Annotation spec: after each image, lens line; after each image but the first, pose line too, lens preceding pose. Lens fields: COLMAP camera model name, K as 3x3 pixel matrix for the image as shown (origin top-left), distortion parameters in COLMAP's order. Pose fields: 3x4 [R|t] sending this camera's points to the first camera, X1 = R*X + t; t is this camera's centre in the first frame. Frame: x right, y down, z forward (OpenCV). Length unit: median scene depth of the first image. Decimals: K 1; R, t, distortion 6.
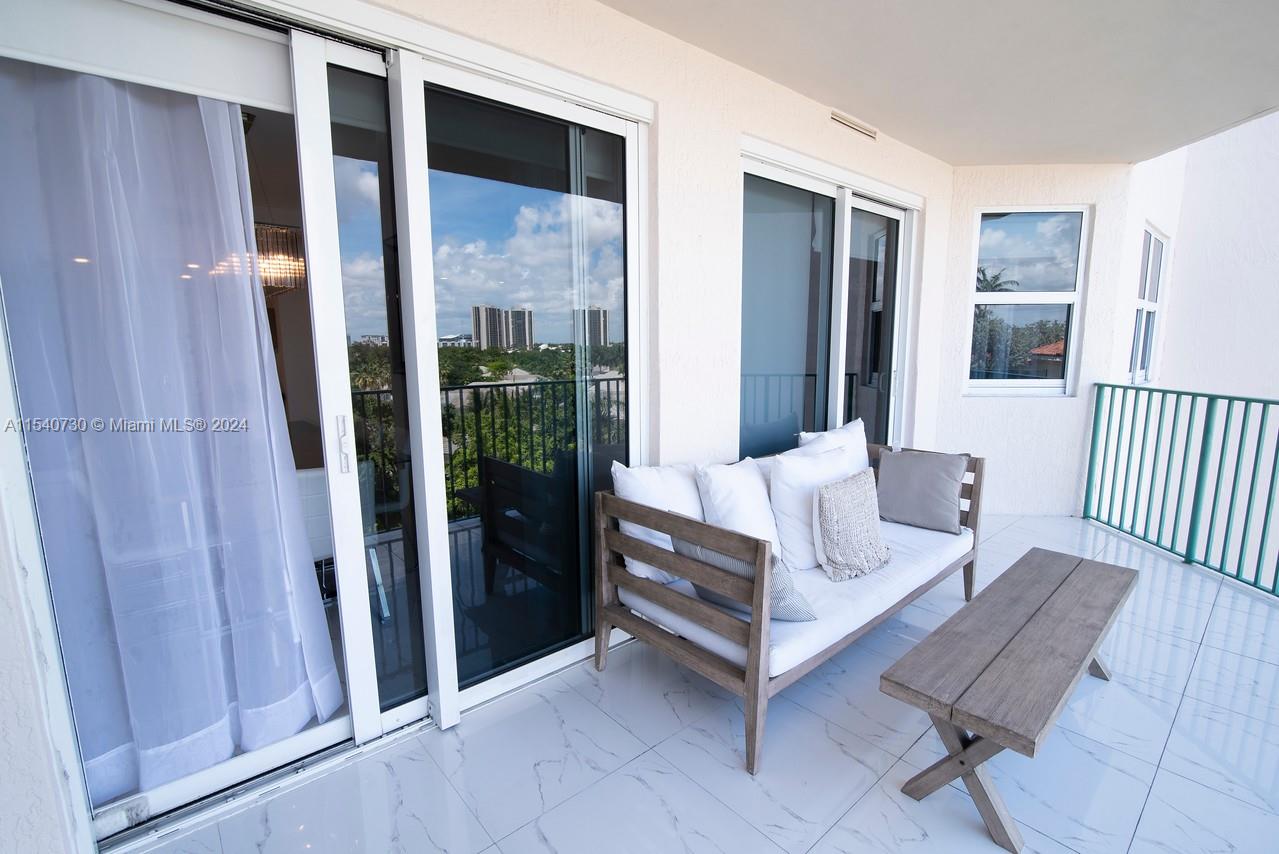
lens RADIAL K [[584.6, 0, 642.6], [0, 584.6, 428.9], [0, 0, 1]] dist [-0.015782, 0.000063]
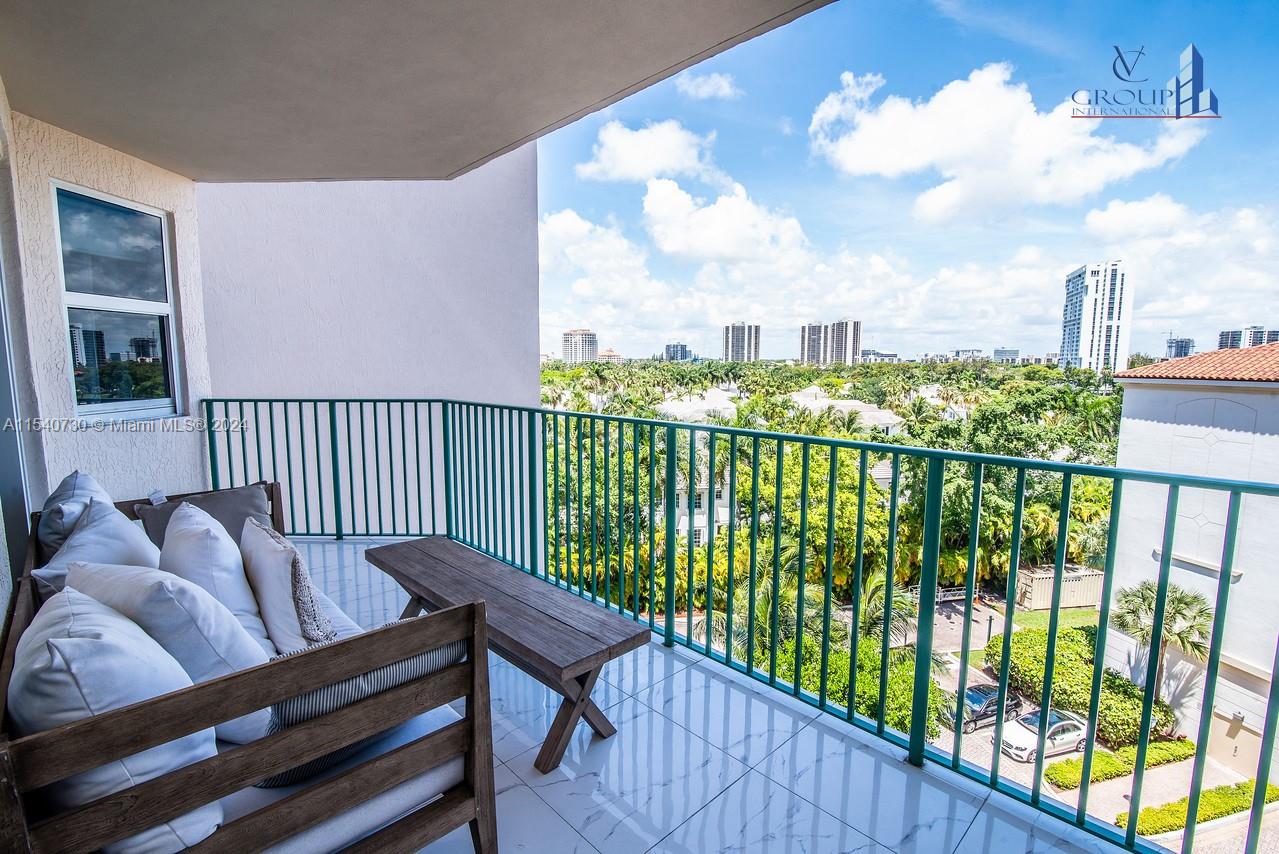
lens RADIAL K [[584.6, 0, 642.6], [0, 584.6, 428.9], [0, 0, 1]] dist [-0.015782, 0.000063]
pose [[-0.055432, -0.110942, 0.992280, -0.239660], [0.135721, 0.983746, 0.117570, -0.045281], [-0.989195, 0.141190, -0.039474, 0.318905]]
